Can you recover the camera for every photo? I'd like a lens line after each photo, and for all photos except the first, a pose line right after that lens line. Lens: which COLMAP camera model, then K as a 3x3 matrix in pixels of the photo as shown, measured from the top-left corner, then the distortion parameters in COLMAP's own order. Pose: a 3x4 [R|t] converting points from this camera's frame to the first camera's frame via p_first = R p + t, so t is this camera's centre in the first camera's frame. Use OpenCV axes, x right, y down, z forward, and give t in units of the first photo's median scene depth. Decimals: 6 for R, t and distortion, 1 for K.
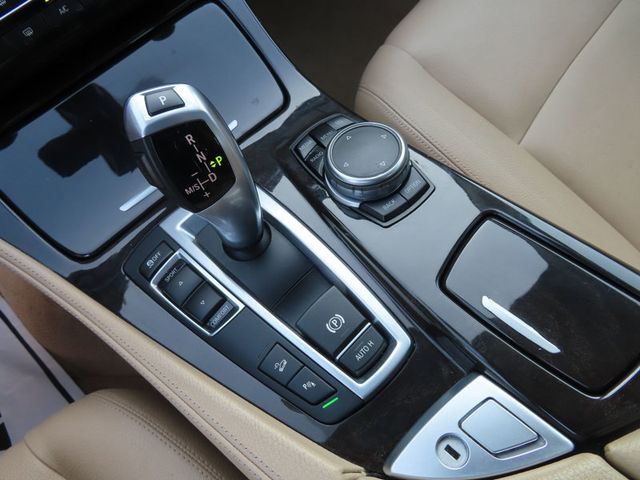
lens RADIAL K [[457.3, 0, 320.7], [0, 457.3, 239.3], [0, 0, 1]] dist [-0.006292, 0.009453]
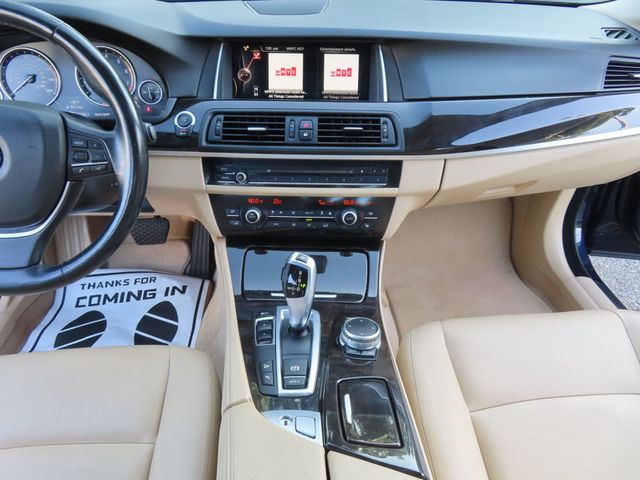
lens RADIAL K [[459.1, 0, 318.4], [0, 459.1, 240.9], [0, 0, 1]] dist [-0.001858, -0.003913]
pose [[0.709385, 0.451973, -0.540827, 0.967124], [-0.668701, 0.674078, -0.313780, 0.361237], [0.222739, 0.584242, 0.780416, -1.018555]]
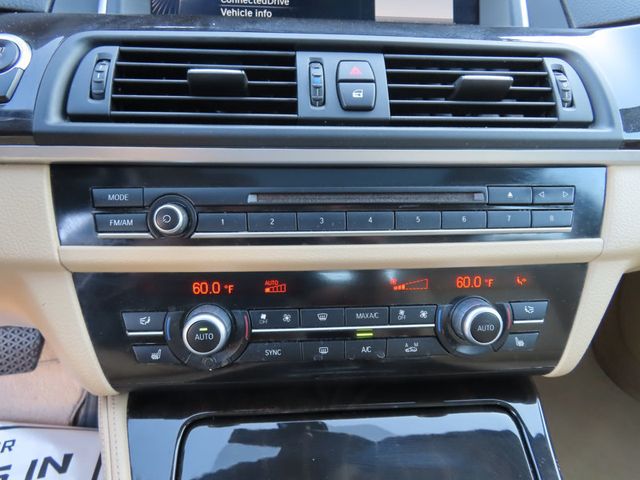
lens RADIAL K [[464.4, 0, 323.2], [0, 464.4, 240.3], [0, 0, 1]] dist [-0.001202, 0.001358]
pose [[0.787285, 0.329891, -0.520917, -0.213212], [-0.595150, 0.627416, -0.502140, -0.112098], [0.161180, 0.705351, 0.690290, 0.172489]]
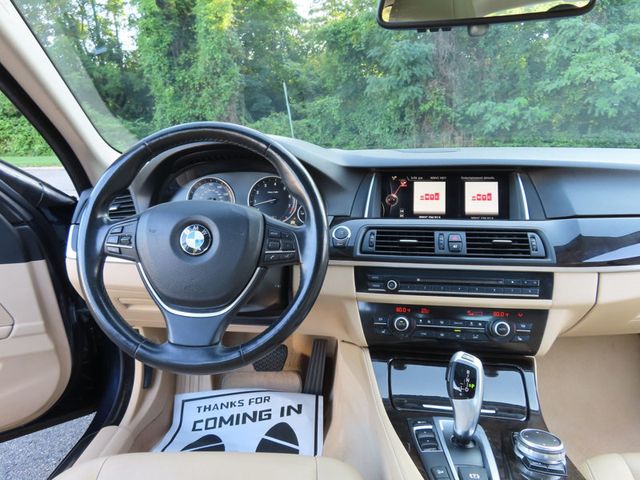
lens RADIAL K [[461.4, 0, 320.9], [0, 461.4, 238.3], [0, 0, 1]] dist [-0.002035, -0.000970]
pose [[0.602329, 0.231401, -0.763973, 0.858832], [-0.744798, 0.507238, -0.433573, 0.953480], [0.287187, 0.830159, 0.477871, -0.954917]]
